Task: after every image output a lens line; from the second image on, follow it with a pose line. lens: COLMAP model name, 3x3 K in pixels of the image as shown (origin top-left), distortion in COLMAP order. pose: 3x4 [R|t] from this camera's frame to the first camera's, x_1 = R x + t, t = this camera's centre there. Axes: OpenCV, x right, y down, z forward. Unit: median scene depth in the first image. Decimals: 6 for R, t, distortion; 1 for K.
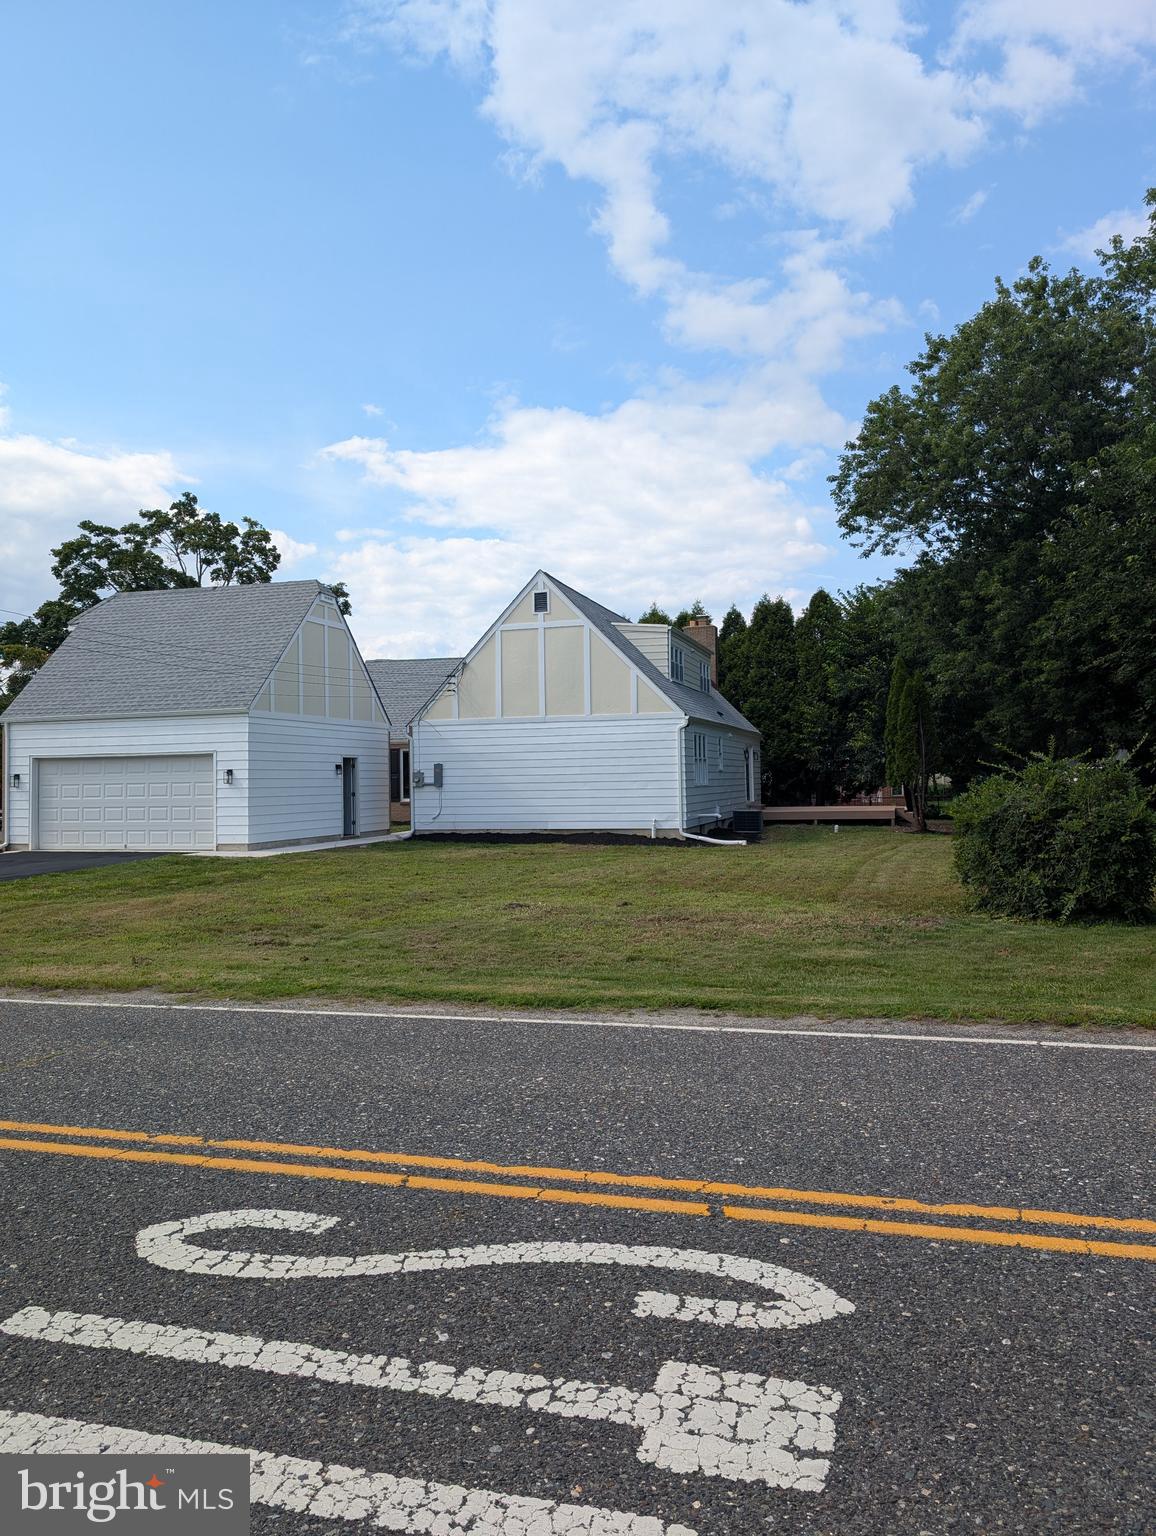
lens RADIAL K [[1104.2, 0, 576.9], [0, 1104.2, 759.2], [0, 0, 1]] dist [0.038408, -0.003208]
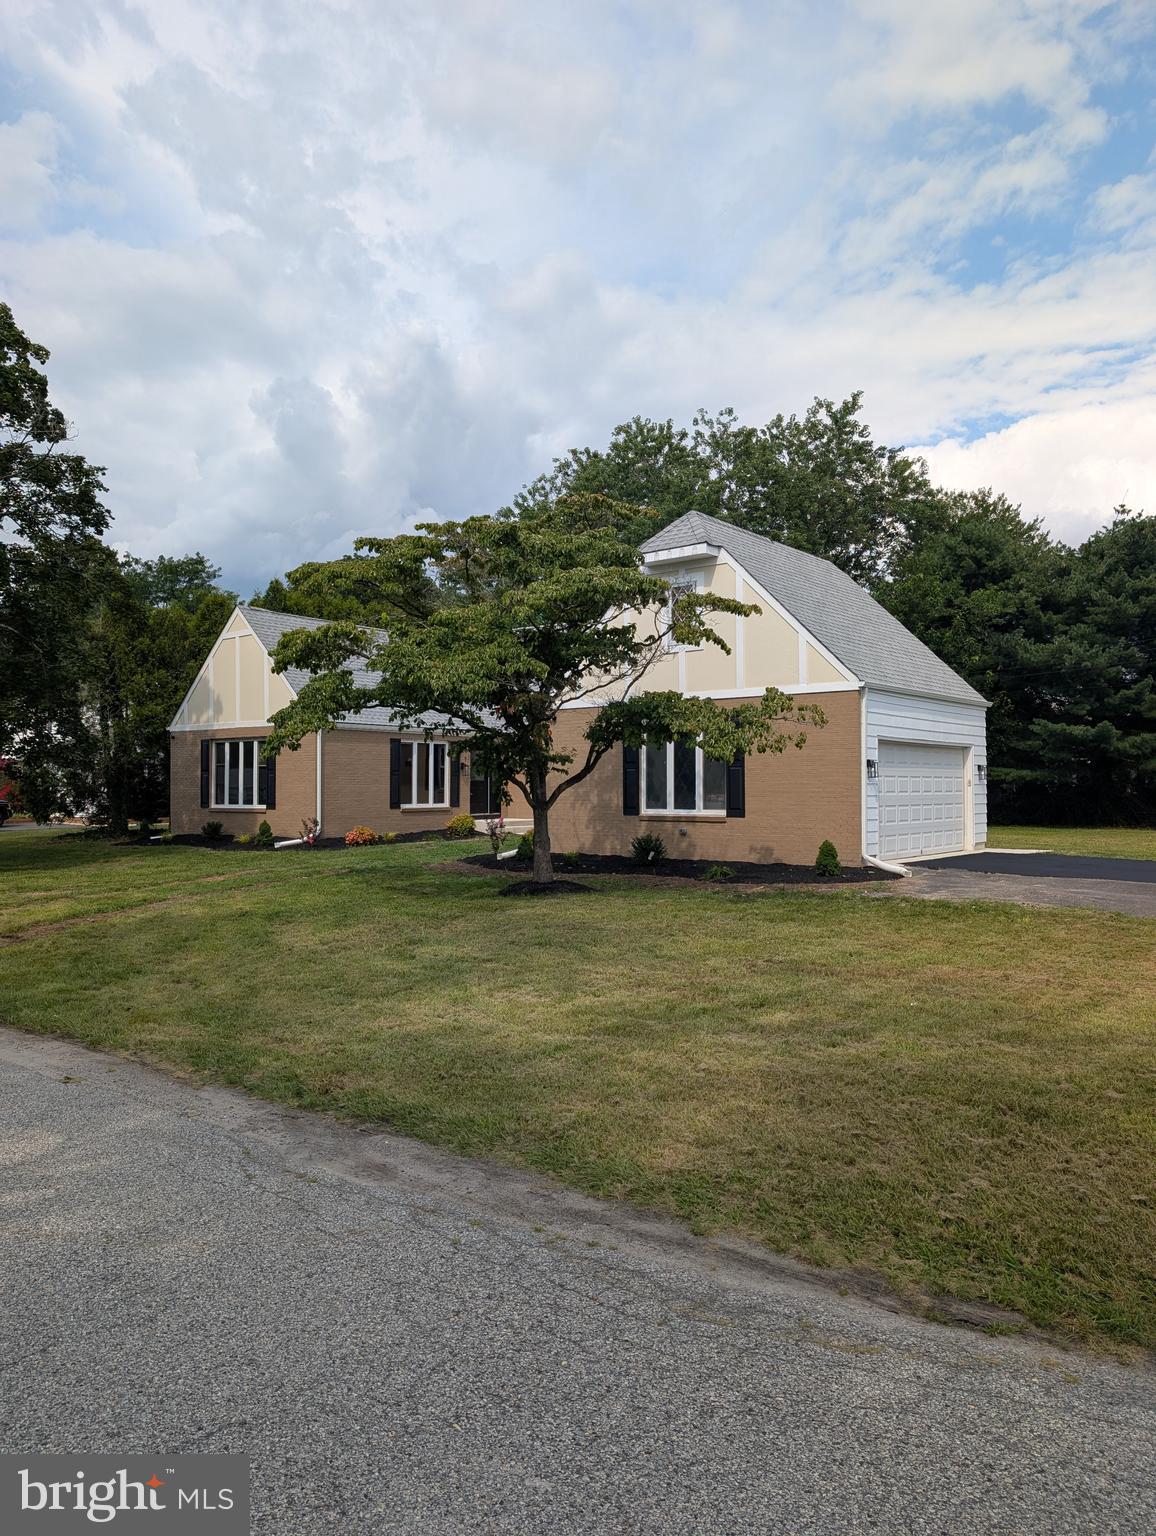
lens RADIAL K [[1104.2, 0, 577.2], [0, 1104.2, 769.9], [0, 0, 1]] dist [0.038408, -0.003208]
pose [[0.362928, 0.032960, 0.931234, -1.111353], [-0.015218, 0.999451, -0.029443, 0.039767], [-0.931693, -0.003485, 0.363230, 0.809205]]
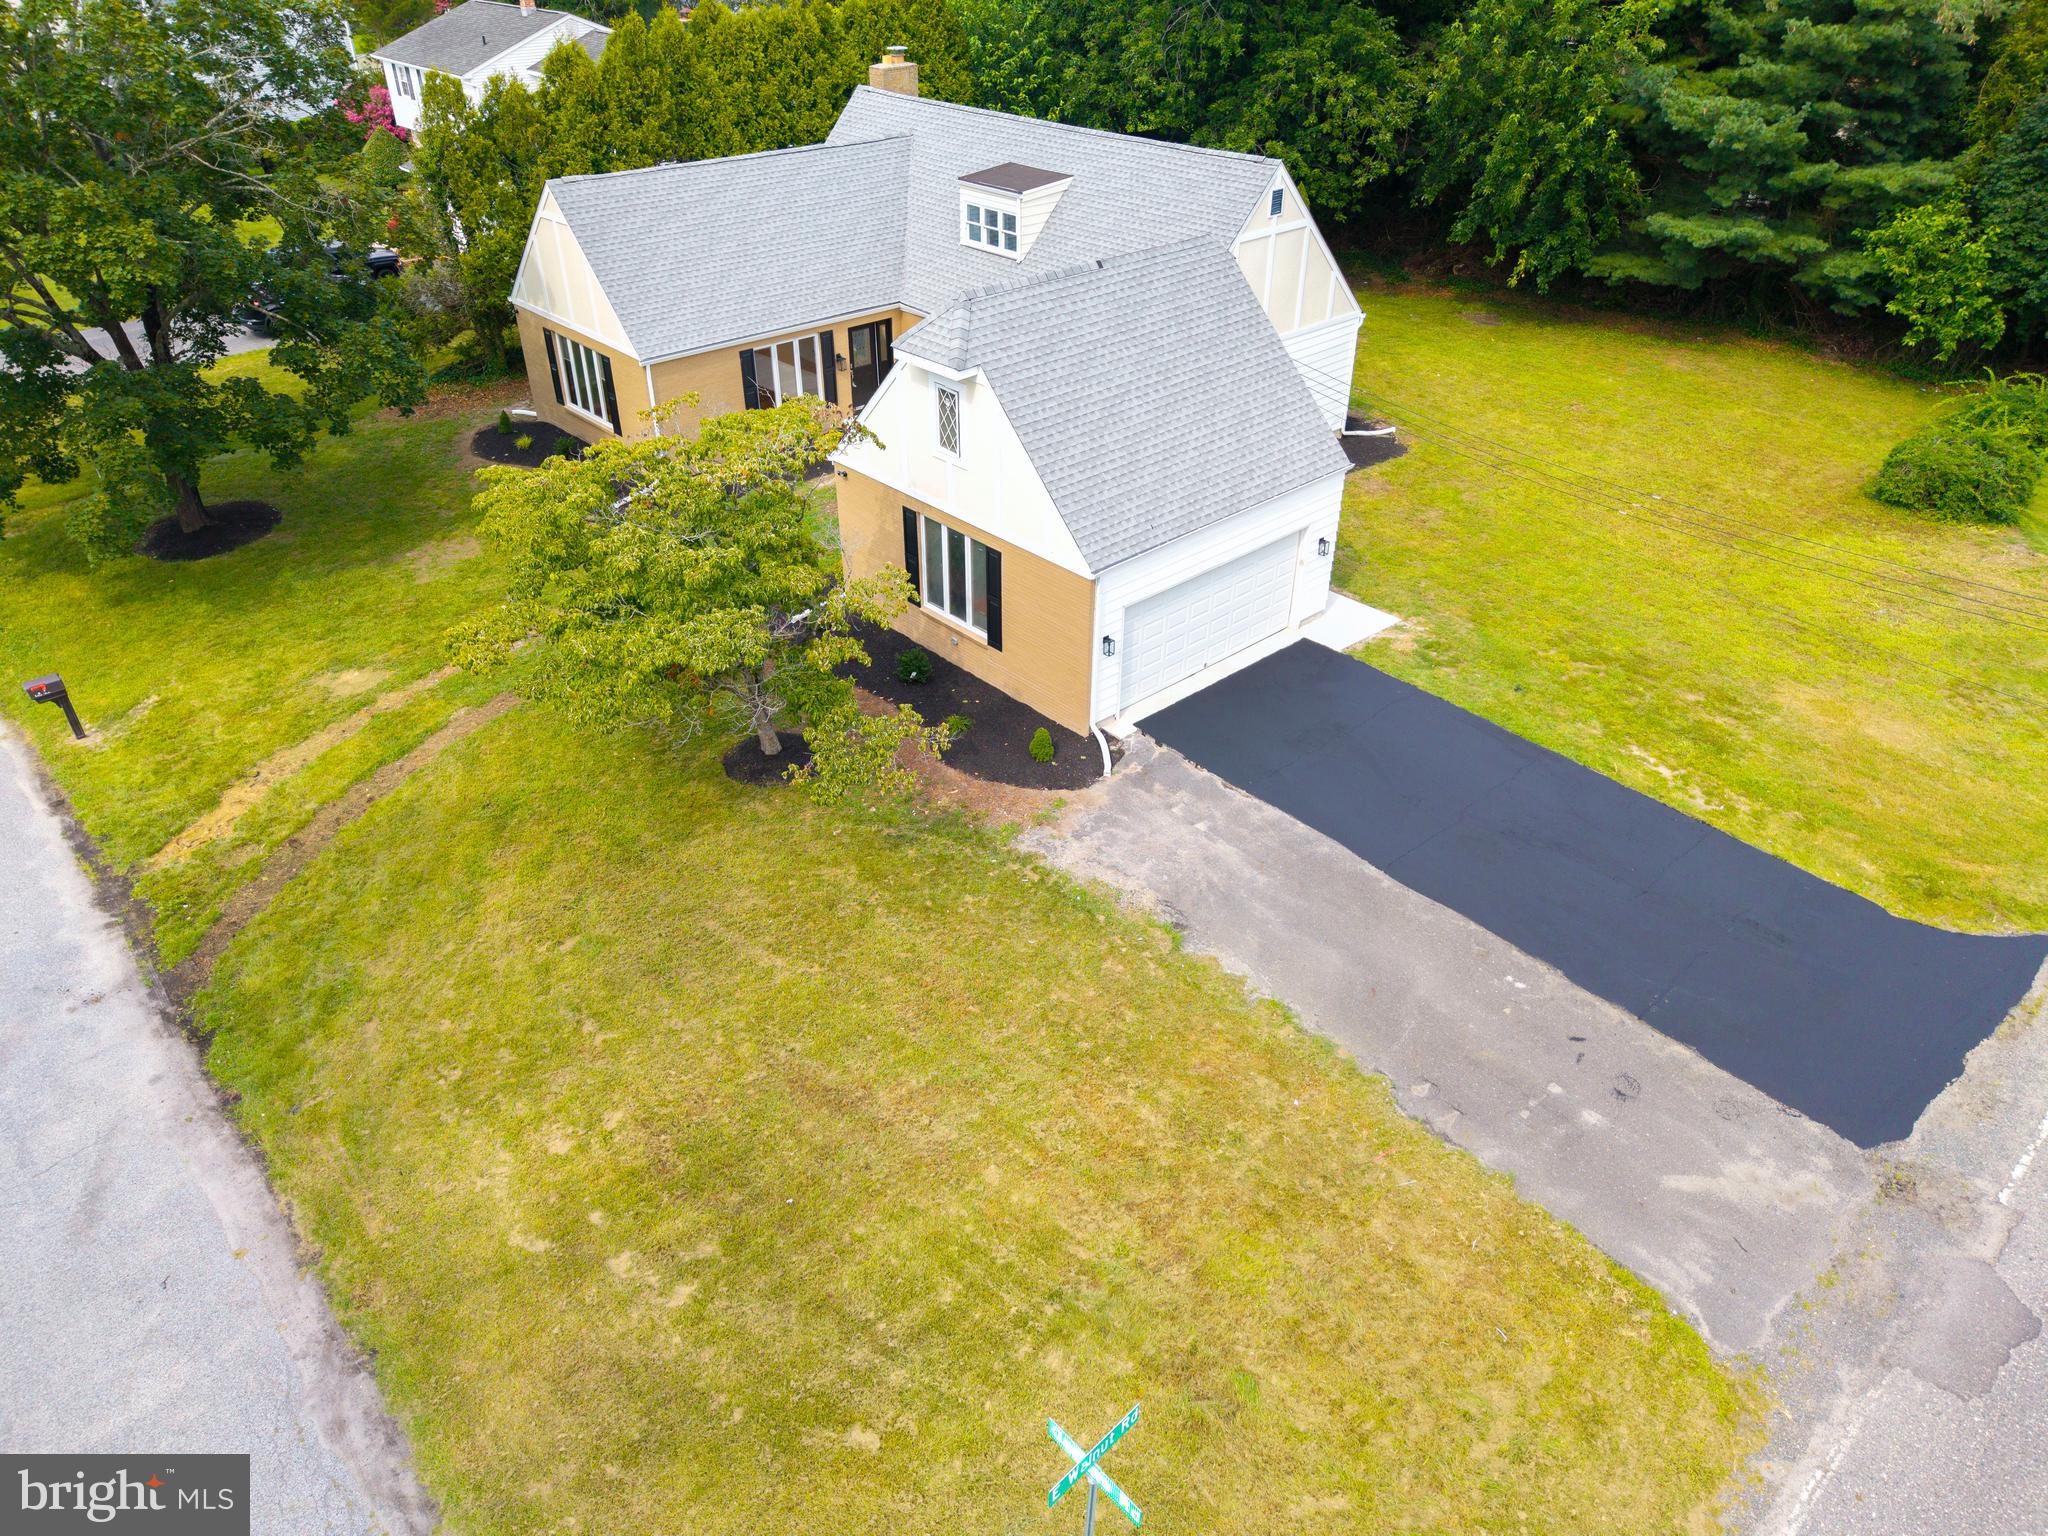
lens RADIAL K [[1372.6, 0, 1017.9], [0, 1372.6, 760.2], [0, 0, 1]] dist [0.019762, -0.018624]
pose [[0.518749, -0.458809, 0.721384, -1.056055], [-0.020654, 0.836824, 0.547082, -0.348479], [-0.854677, -0.298697, 0.424625, 0.584784]]
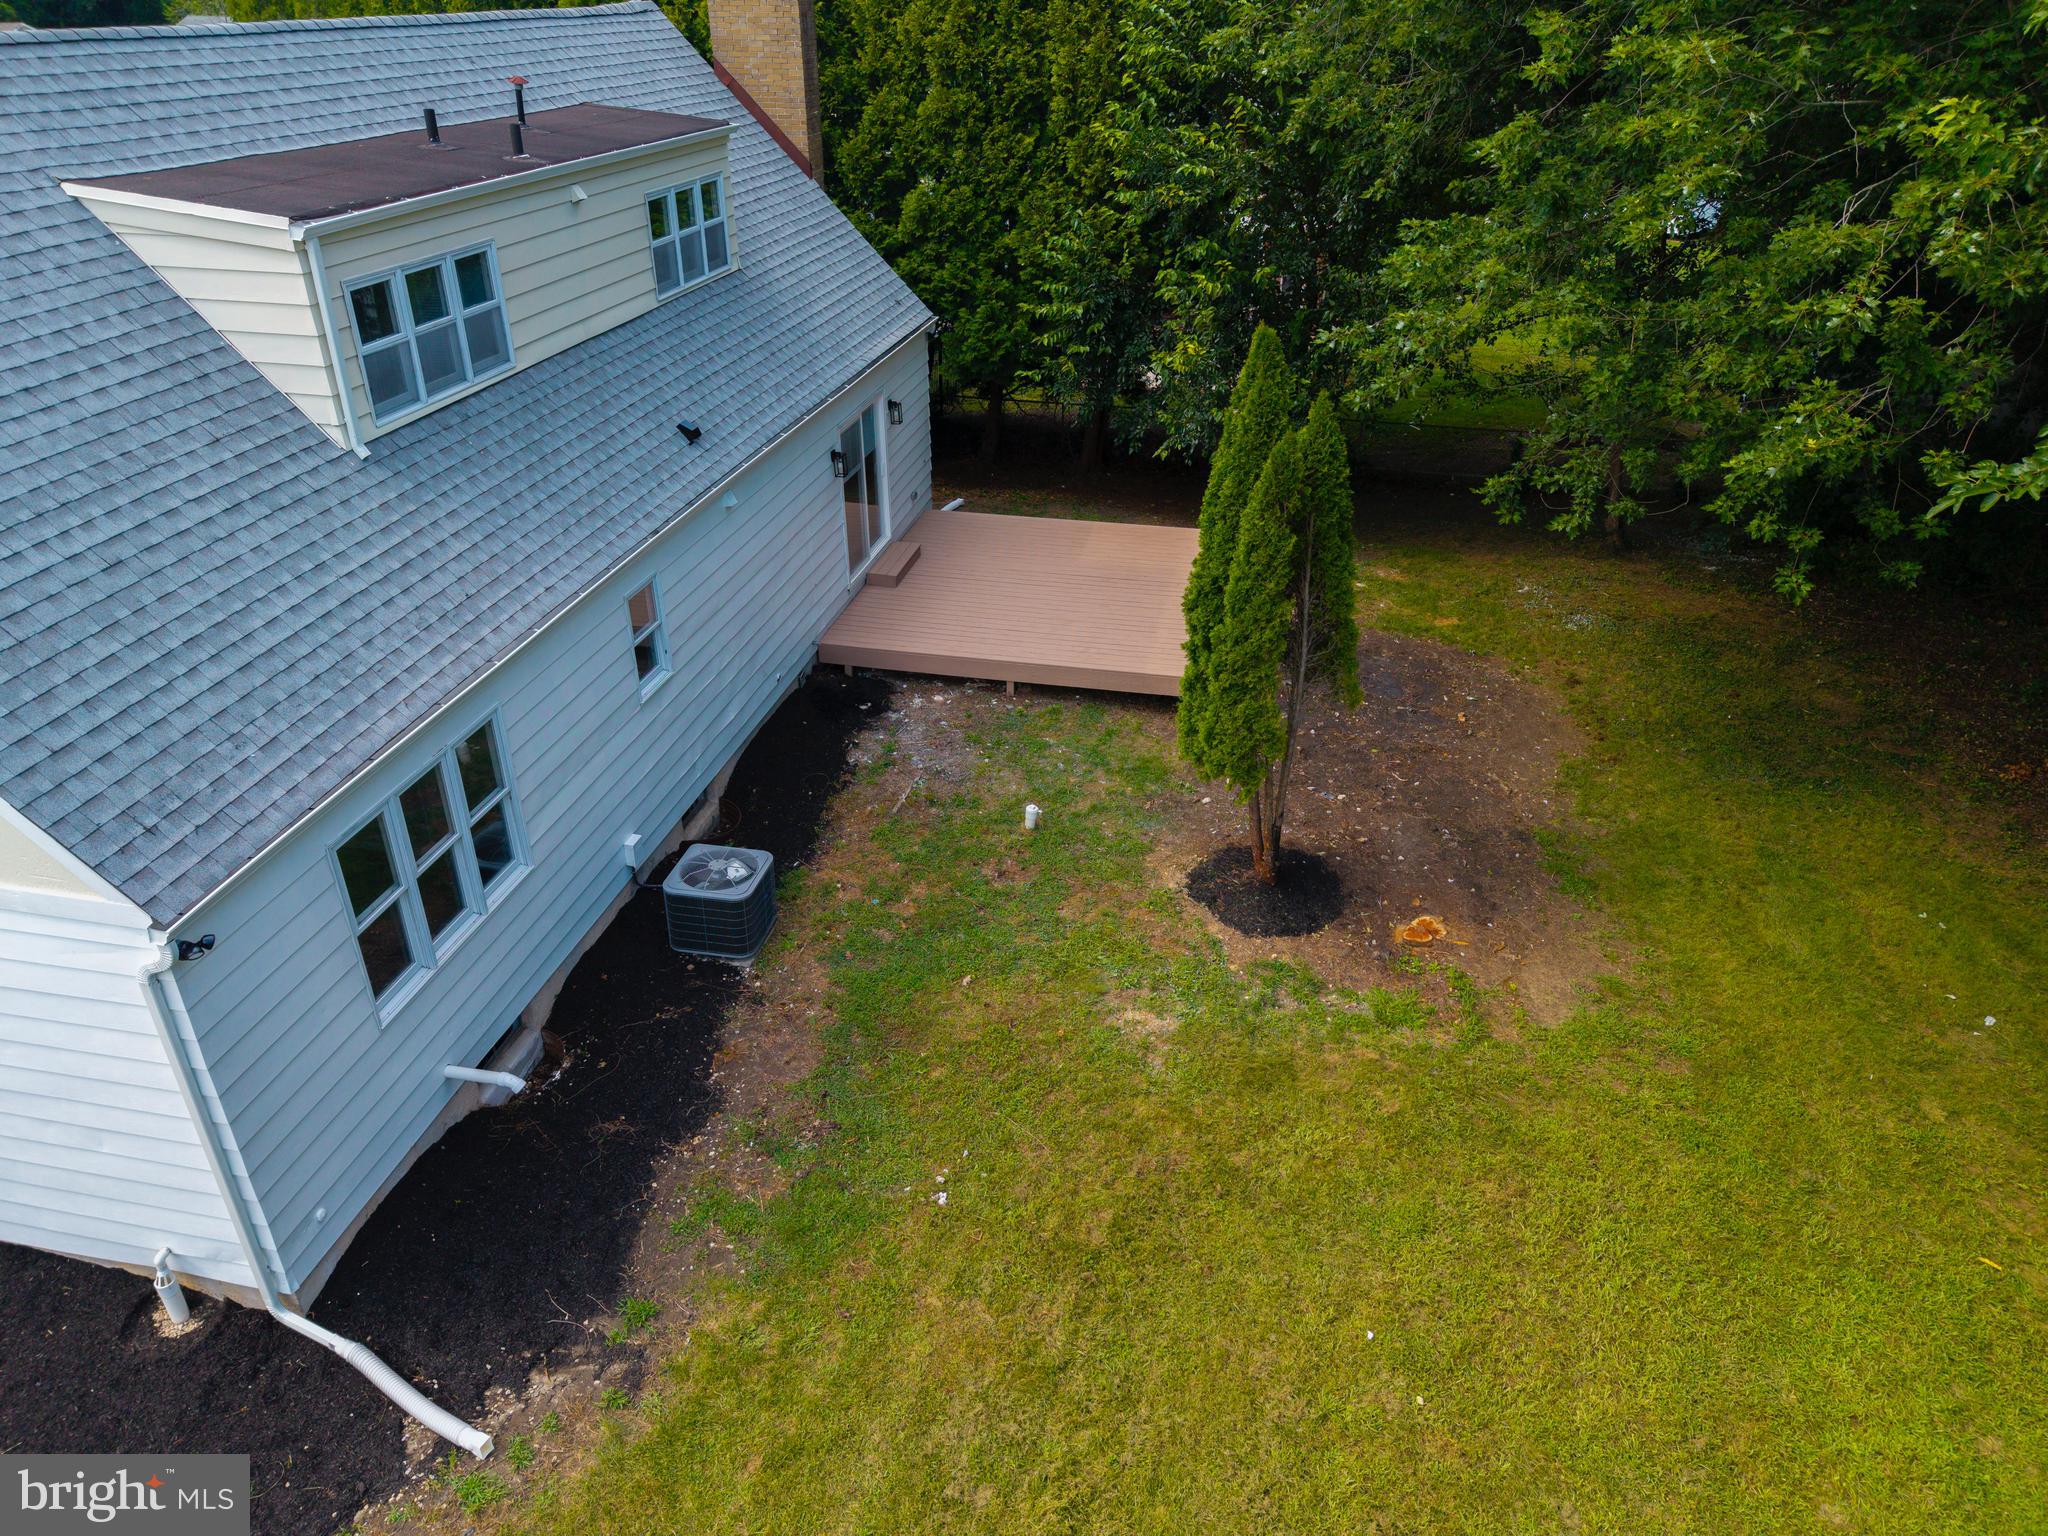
lens RADIAL K [[1372.6, 0, 1019.3], [0, 1372.6, 776.4], [0, 0, 1]] dist [0.019762, -0.018624]
pose [[0.996778, -0.022693, 0.076931, 0.225643], [-0.020176, 0.857361, 0.514319, -0.186970], [-0.077629, -0.514214, 0.854141, 0.735508]]
